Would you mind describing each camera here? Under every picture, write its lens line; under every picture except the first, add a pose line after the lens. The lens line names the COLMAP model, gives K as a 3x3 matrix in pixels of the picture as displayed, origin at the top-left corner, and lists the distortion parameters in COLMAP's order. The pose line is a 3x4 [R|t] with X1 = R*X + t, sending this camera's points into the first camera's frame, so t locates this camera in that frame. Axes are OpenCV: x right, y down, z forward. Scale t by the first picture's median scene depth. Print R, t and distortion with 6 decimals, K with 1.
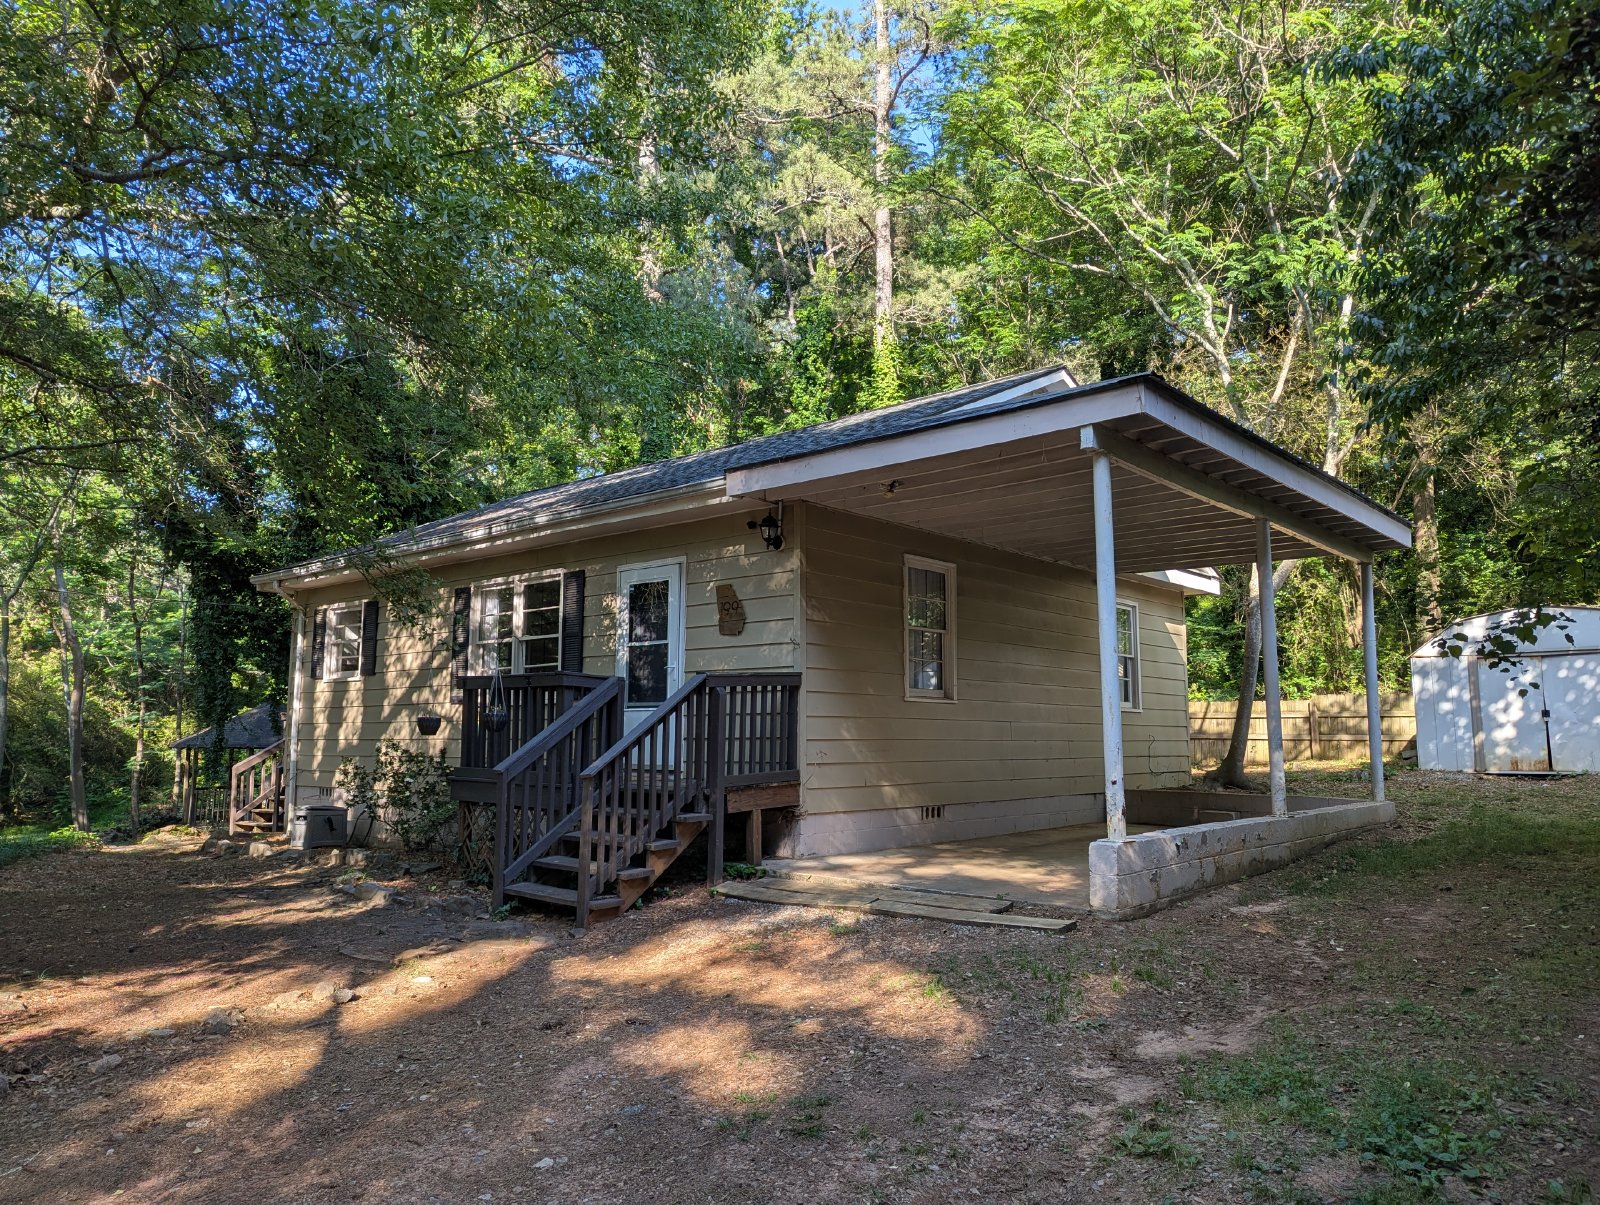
lens RADIAL K [[1113.1, 0, 800.1], [0, 1113.1, 604.5], [0, 0, 1]] dist [0.039744, 0.000964]
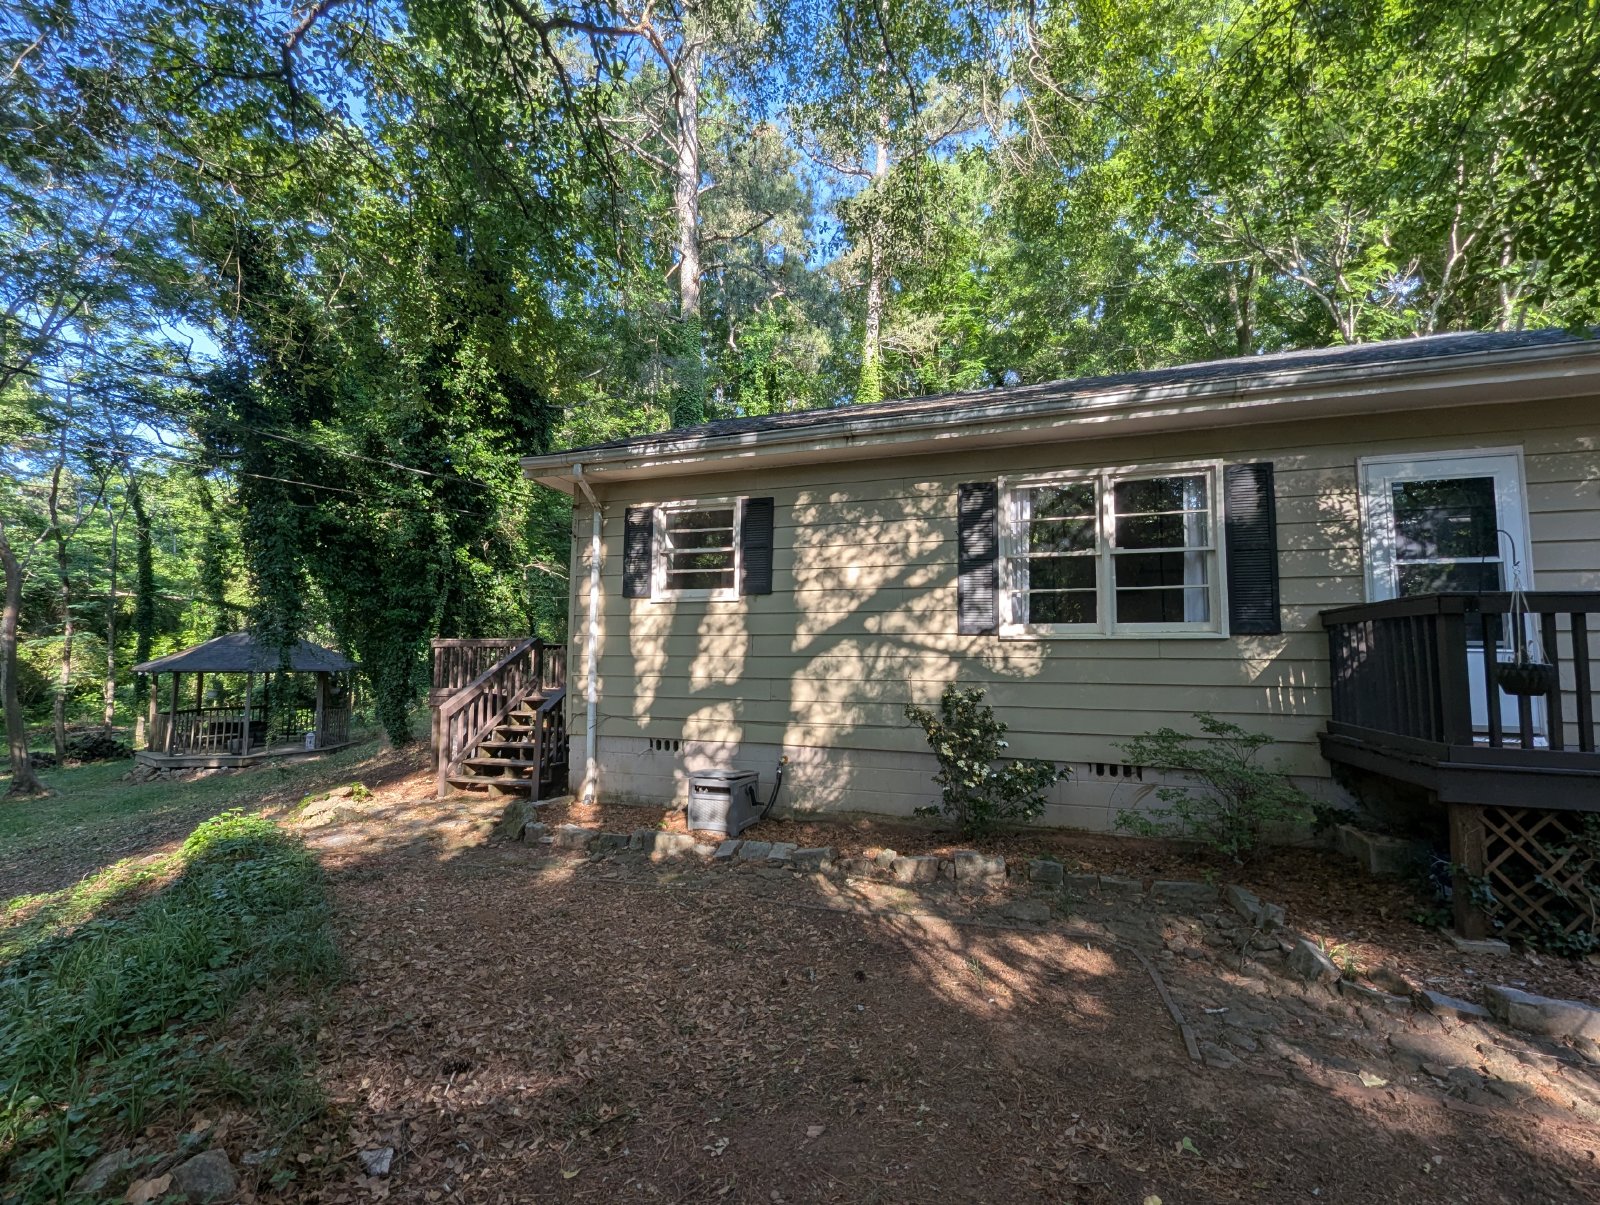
lens RADIAL K [[666.5, 0, 800.2], [0, 666.5, 601.9], [0, 0, 1]] dist [-0.001303, -0.000016]
pose [[0.921794, 0.038451, 0.385770, -0.570619], [-0.051155, 0.998432, 0.022718, 0.060852], [-0.384291, -0.040675, 0.922315, 0.606848]]
